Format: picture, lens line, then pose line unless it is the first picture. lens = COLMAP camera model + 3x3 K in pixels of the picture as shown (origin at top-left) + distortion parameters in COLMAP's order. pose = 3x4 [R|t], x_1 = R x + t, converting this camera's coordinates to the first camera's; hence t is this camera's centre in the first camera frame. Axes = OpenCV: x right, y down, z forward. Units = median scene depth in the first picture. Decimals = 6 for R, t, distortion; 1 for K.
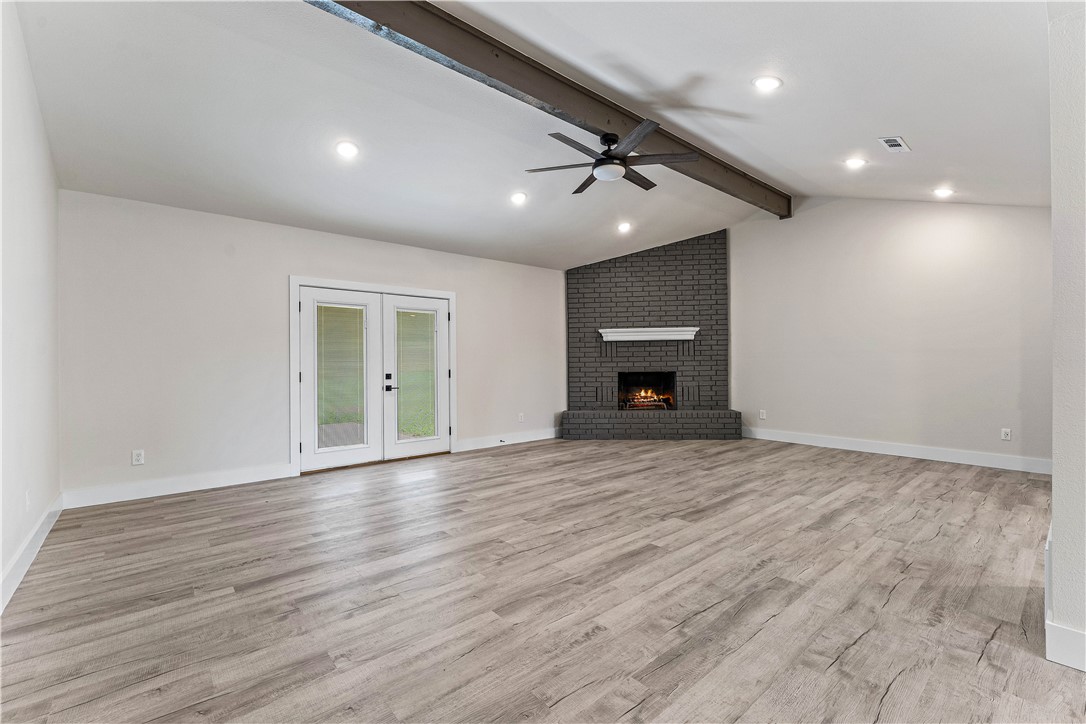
lens RADIAL K [[463.7, 0, 535.1], [0, 463.7, 358.1], [0, 0, 1]] dist [-0.005087, -0.001657]
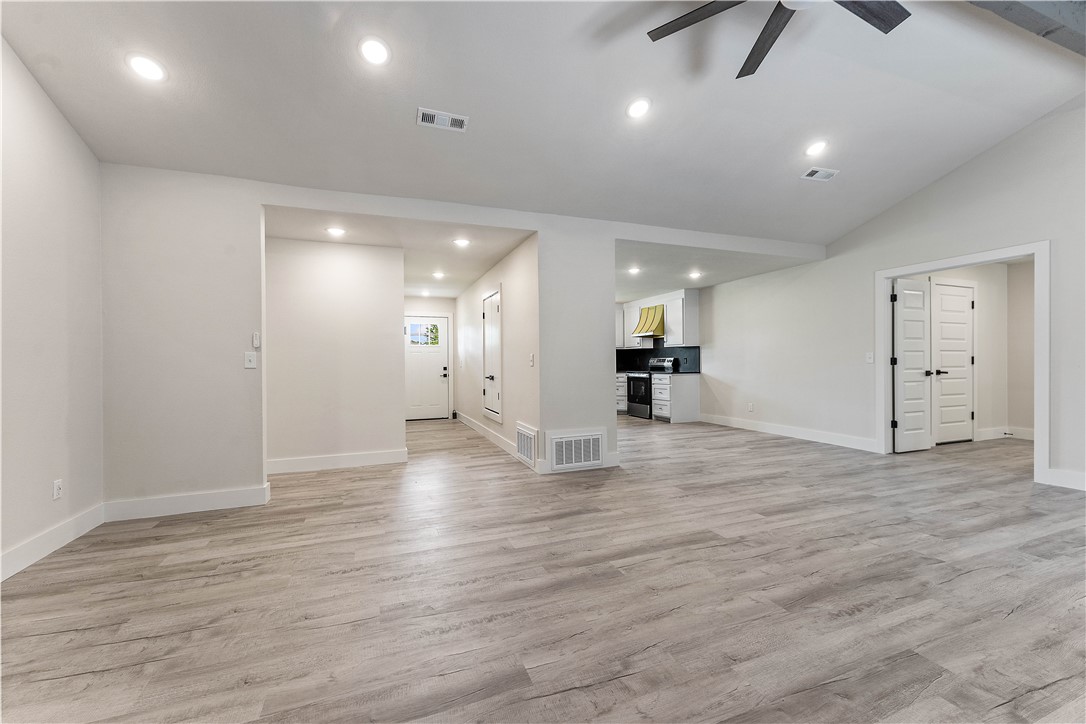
lens RADIAL K [[436.1, 0, 534.4], [0, 436.1, 362.9], [0, 0, 1]] dist [-0.002435, -0.000515]
pose [[-0.941749, 0.012932, 0.336069, 0.260558], [0.011689, 0.999915, -0.005722, 0.015185], [-0.336114, -0.001461, -0.941820, 1.362866]]
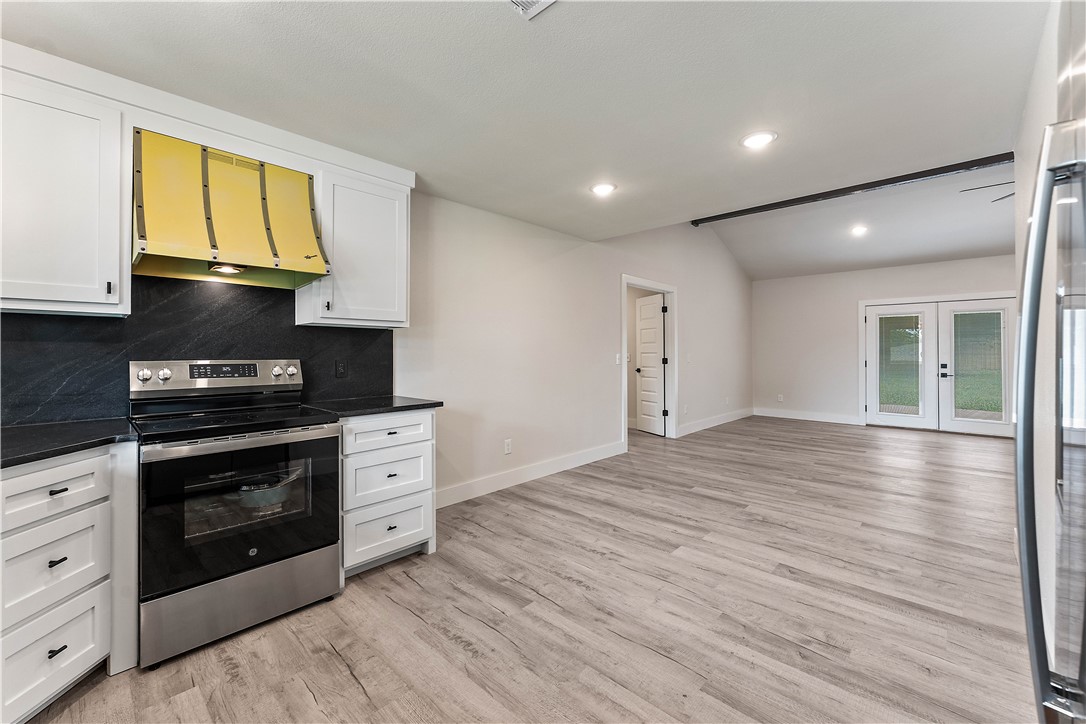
lens RADIAL K [[436.1, 0, 539.9], [0, 436.1, 350.0], [0, 0, 1]] dist [-0.002435, -0.000515]
pose [[0.110315, -0.005223, -0.993883, 0.887658], [0.011473, 0.999926, -0.003982, -0.014630], [0.993830, -0.010963, 0.110367, -0.284704]]
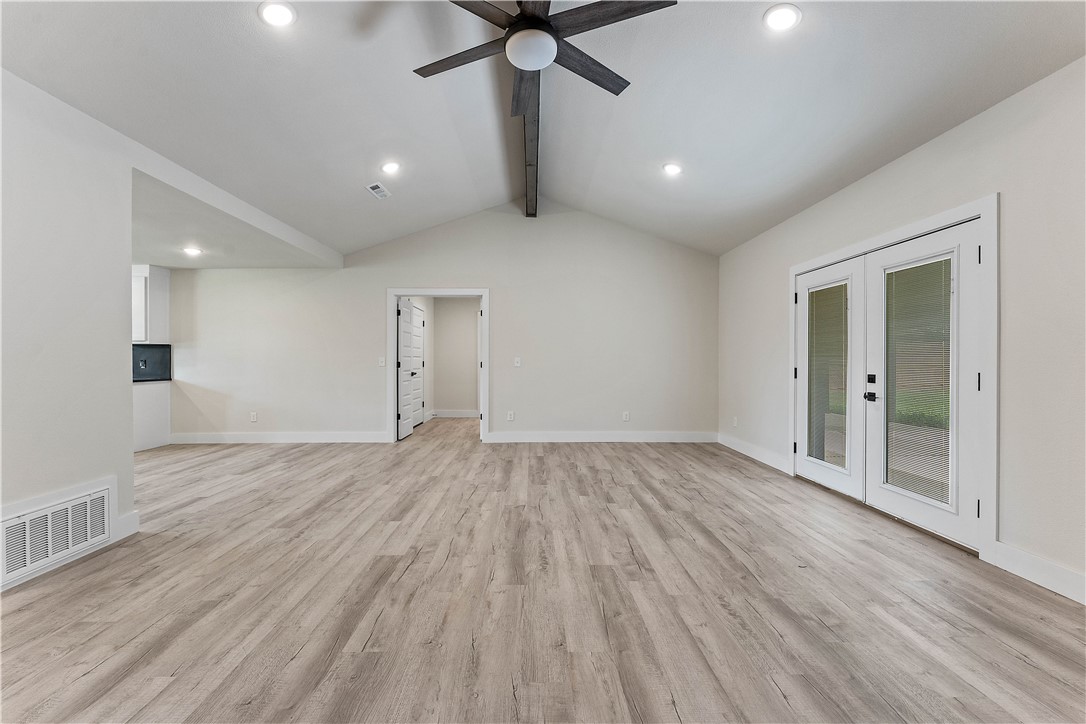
lens RADIAL K [[436.1, 0, 539.4], [0, 436.1, 359.3], [0, 0, 1]] dist [-0.002435, -0.000515]
pose [[-0.631402, 0.006318, -0.775430, 0.531421], [0.013683, 0.999902, -0.002995, 0.009234], [0.775335, -0.012502, -0.631426, 1.203384]]
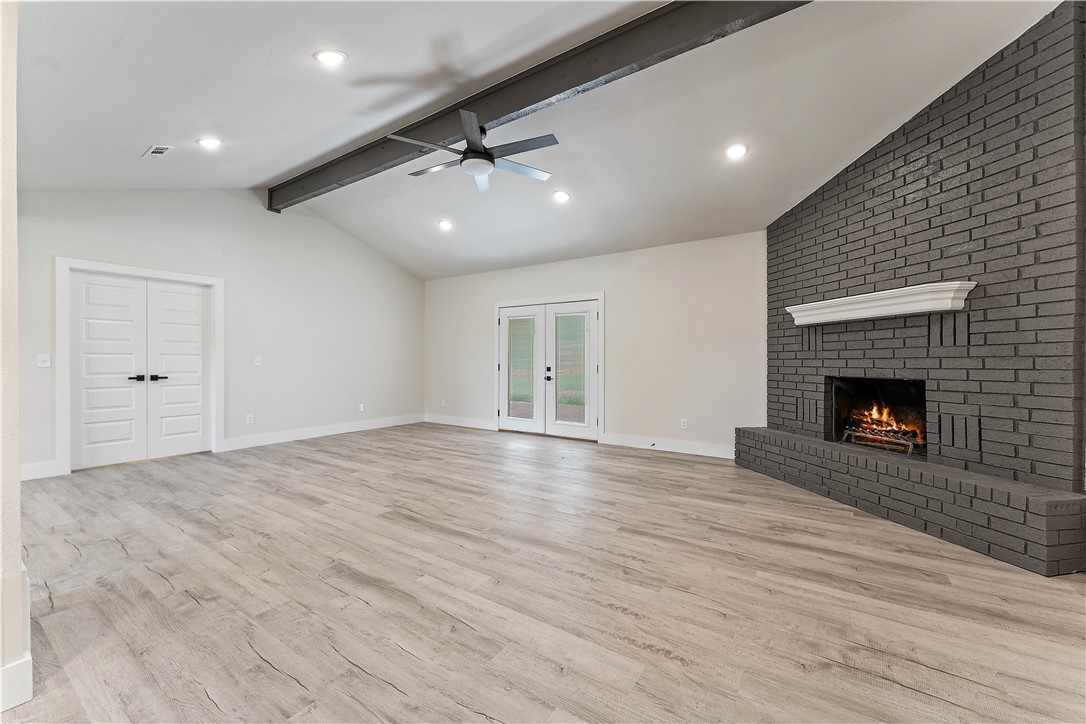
lens RADIAL K [[436.1, 0, 537.6], [0, 436.1, 357.1], [0, 0, 1]] dist [-0.002435, -0.000515]
pose [[0.271663, 0.003518, -0.962386, 0.959594], [0.007190, 0.999958, 0.005685, 0.000279], [0.962366, -0.008464, 0.271627, 0.761717]]
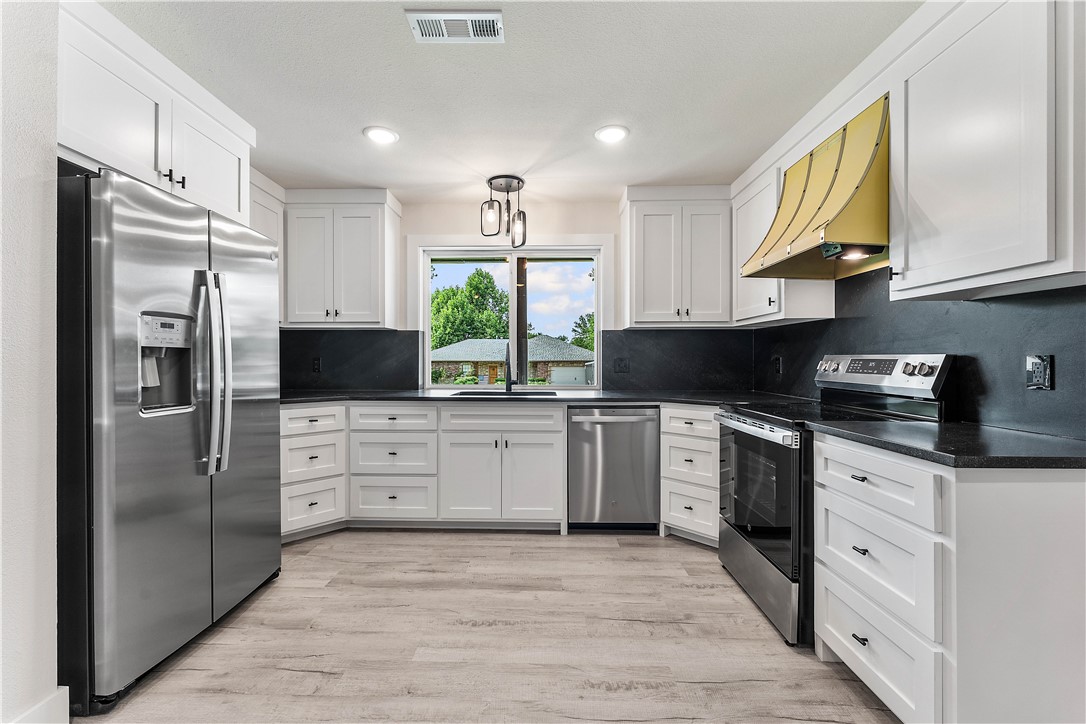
lens RADIAL K [[436.1, 0, 535.0], [0, 436.1, 352.8], [0, 0, 1]] dist [-0.002435, -0.000515]
pose [[-0.751275, 0.009901, 0.659915, 0.342414], [-0.002001, 0.999849, -0.017278, -0.003455], [-0.659986, -0.014301, -0.751142, -0.031728]]
